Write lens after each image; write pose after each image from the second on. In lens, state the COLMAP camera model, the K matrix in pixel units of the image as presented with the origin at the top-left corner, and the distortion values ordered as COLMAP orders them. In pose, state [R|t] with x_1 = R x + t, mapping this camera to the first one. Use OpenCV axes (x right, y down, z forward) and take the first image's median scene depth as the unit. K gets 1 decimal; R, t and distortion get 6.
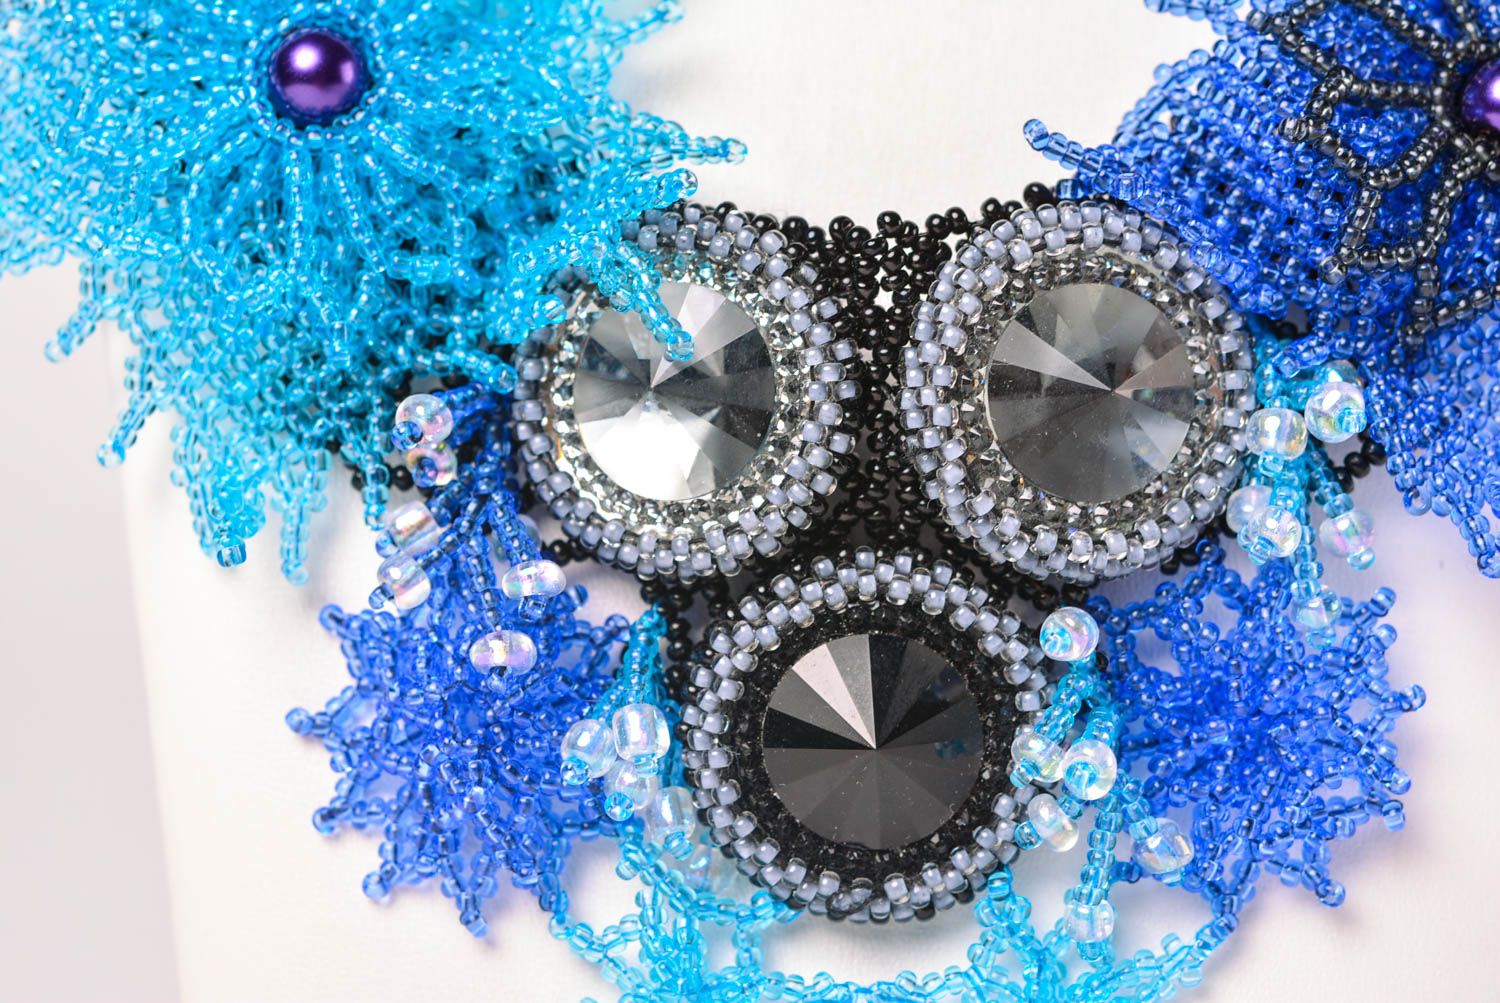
lens RADIAL K [[4020.9, 0, 750.0], [0, 4020.9, 501.5], [0, 0, 1]] dist [-0.050216, 0.184708]
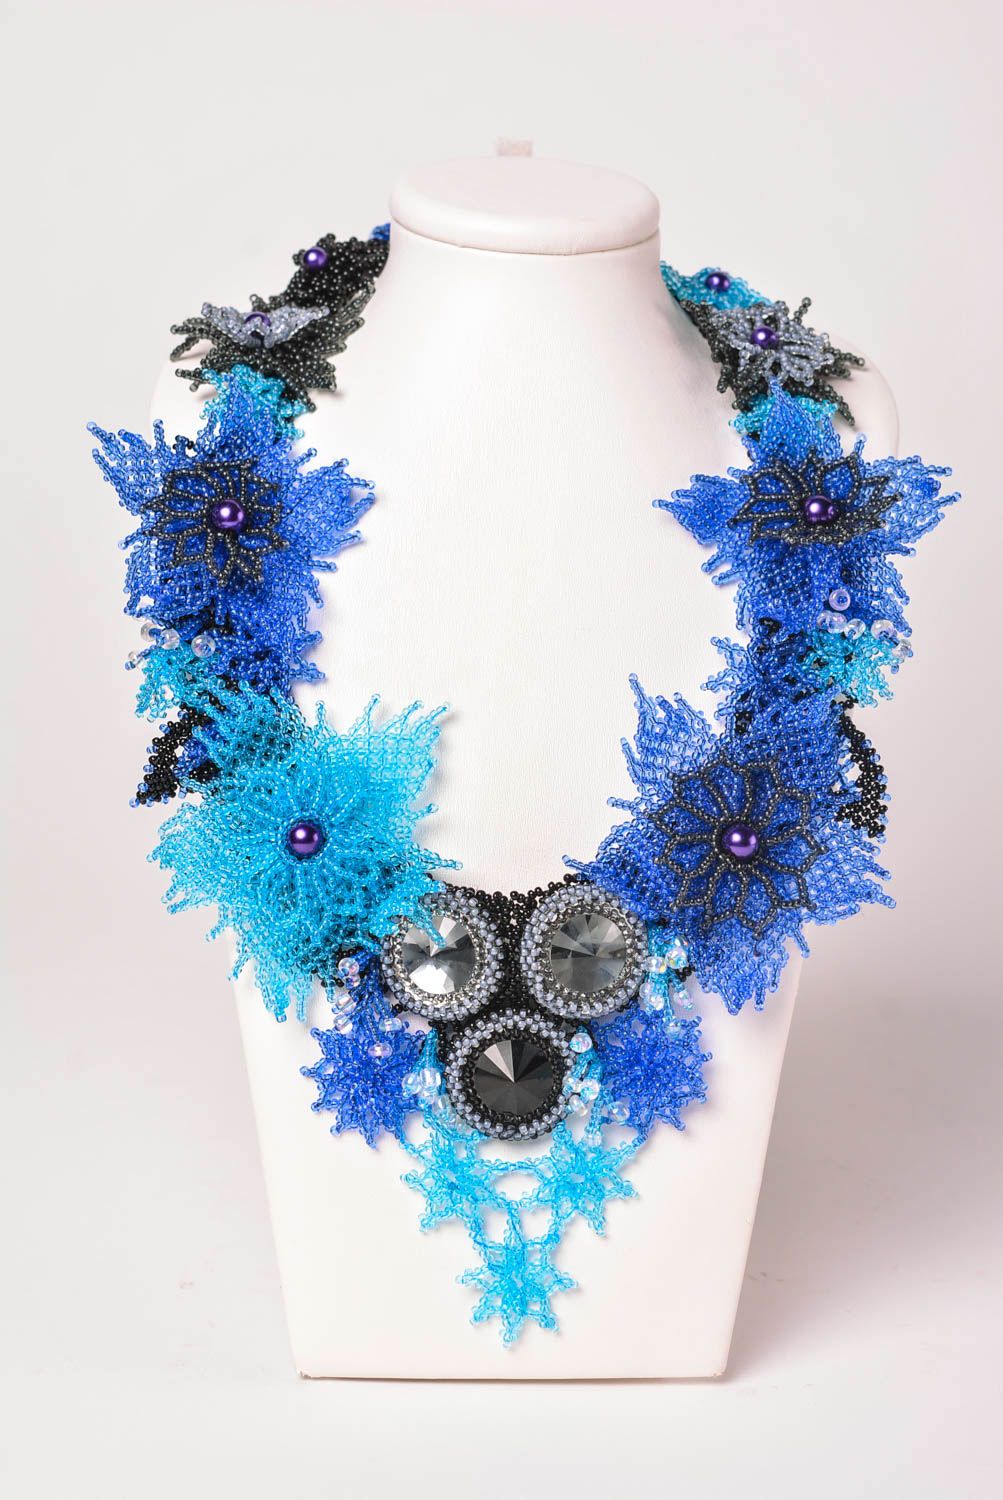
lens RADIAL K [[4020.9, 0, 501.5], [0, 4020.9, 750.0], [0, 0, 1]] dist [-0.050216, 0.184708]
pose [[0.999647, -0.026392, 0.002974, 0.019896], [0.025975, 0.994866, 0.097811, -0.438148], [-0.005540, -0.097699, 0.995201, -1.747331]]
